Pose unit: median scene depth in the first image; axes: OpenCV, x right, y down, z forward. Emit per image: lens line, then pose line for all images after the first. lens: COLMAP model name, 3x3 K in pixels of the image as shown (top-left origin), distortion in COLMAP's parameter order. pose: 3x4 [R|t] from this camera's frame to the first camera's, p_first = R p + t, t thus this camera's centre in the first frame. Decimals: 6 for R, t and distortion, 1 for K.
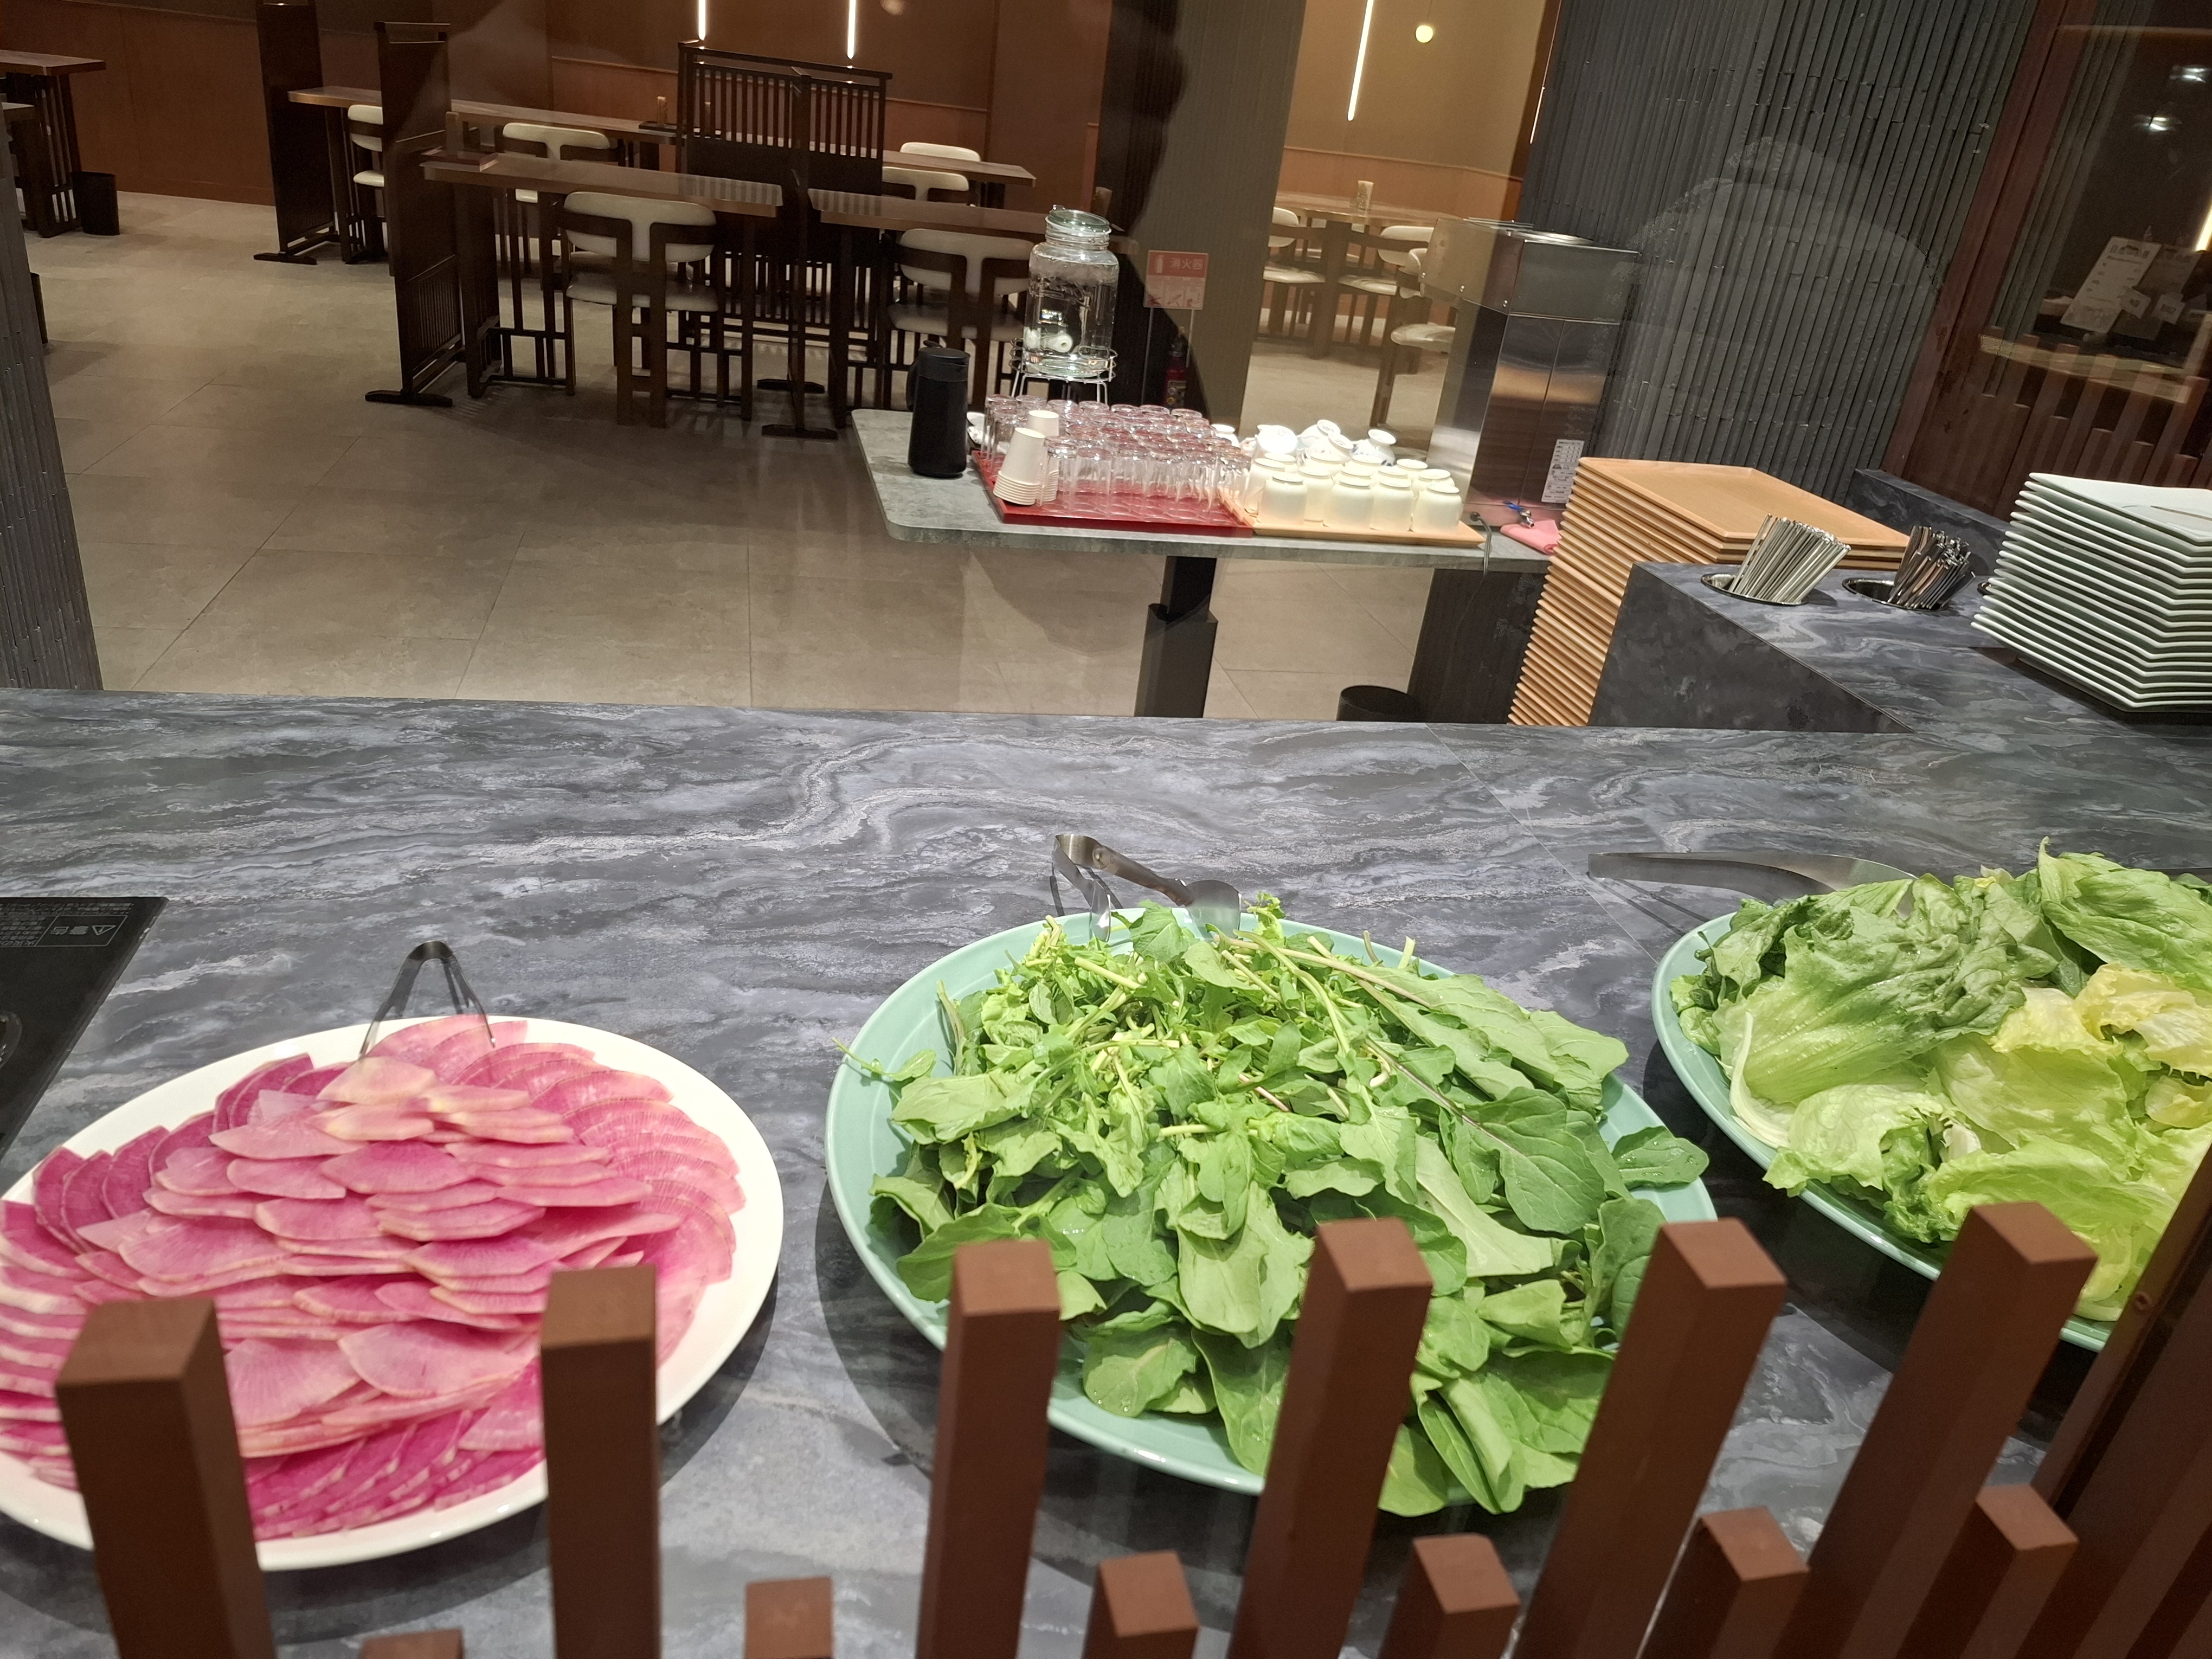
lens RADIAL K [[1514.8, 0, 1106.0], [0, 1514.8, 829.5], [0, 0, 1]] dist [0.059988, -0.072729]
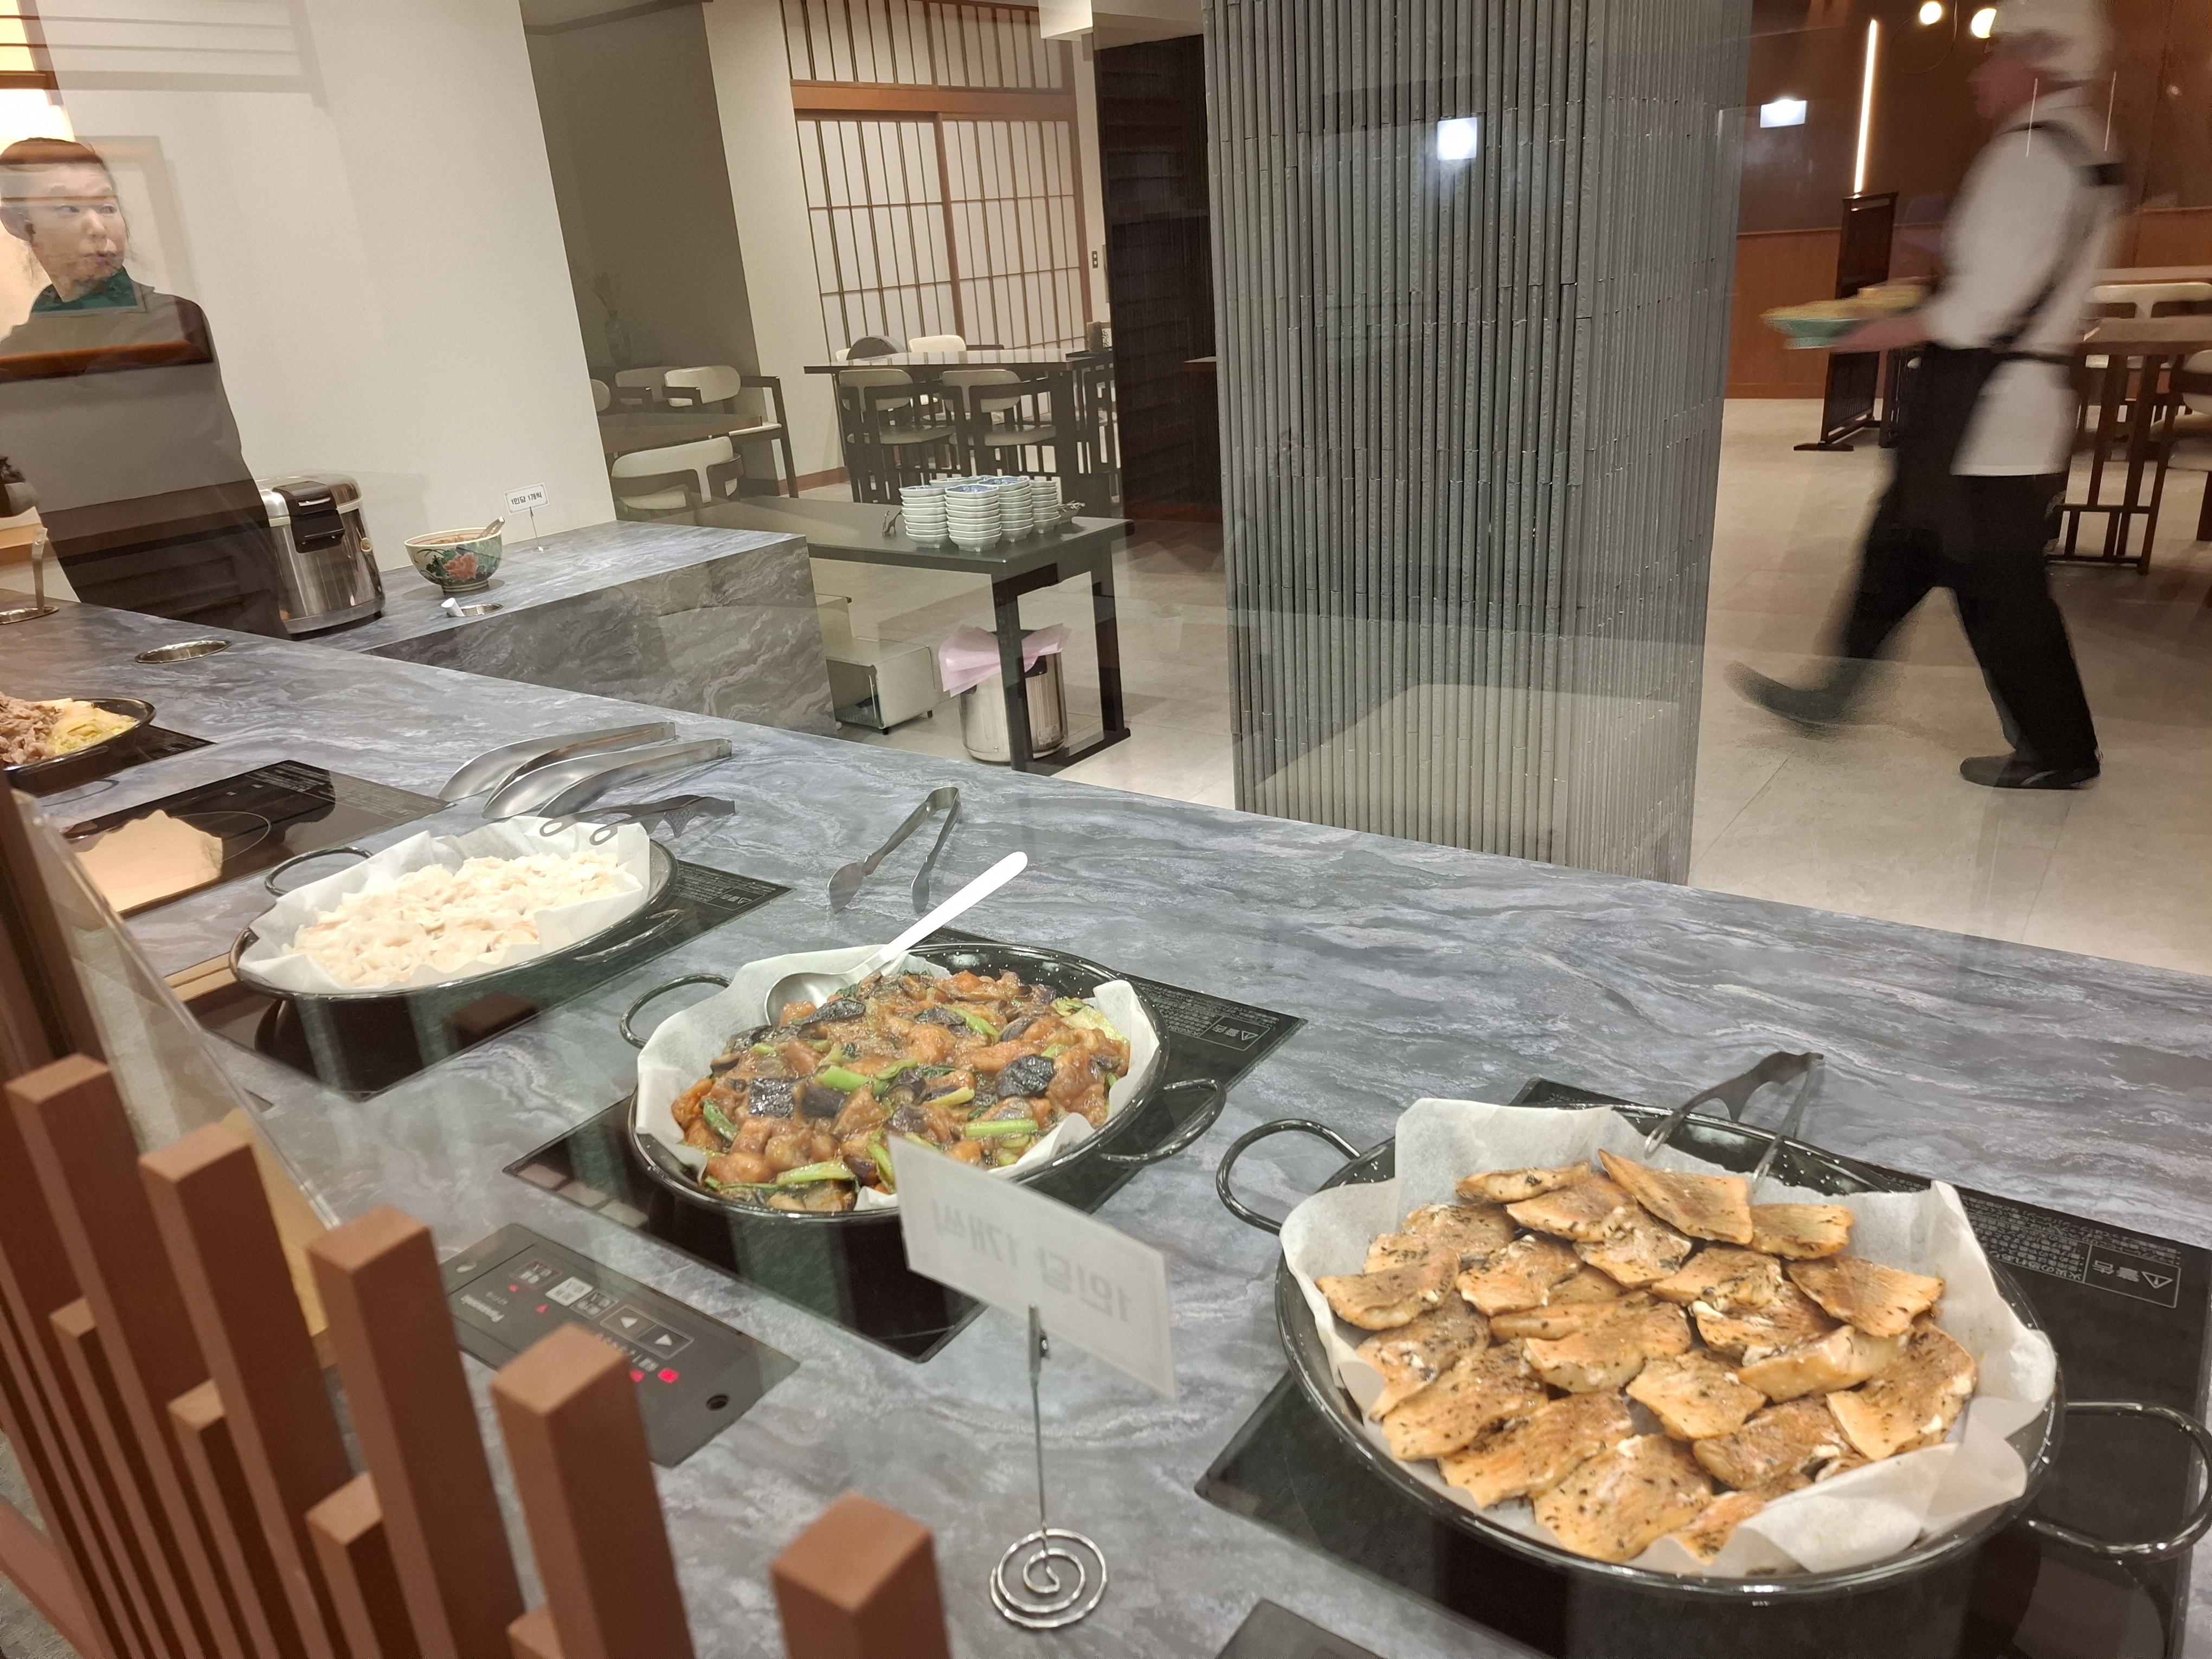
lens RADIAL K [[1514.8, 0, 1106.0], [0, 1514.8, 829.5], [0, 0, 1]] dist [0.059988, -0.072729]
pose [[0.662226, 0.114607, -0.740487, -0.126397], [-0.193261, 0.980922, -0.021016, -0.012601], [0.723952, 0.157024, 0.671742, 0.003423]]
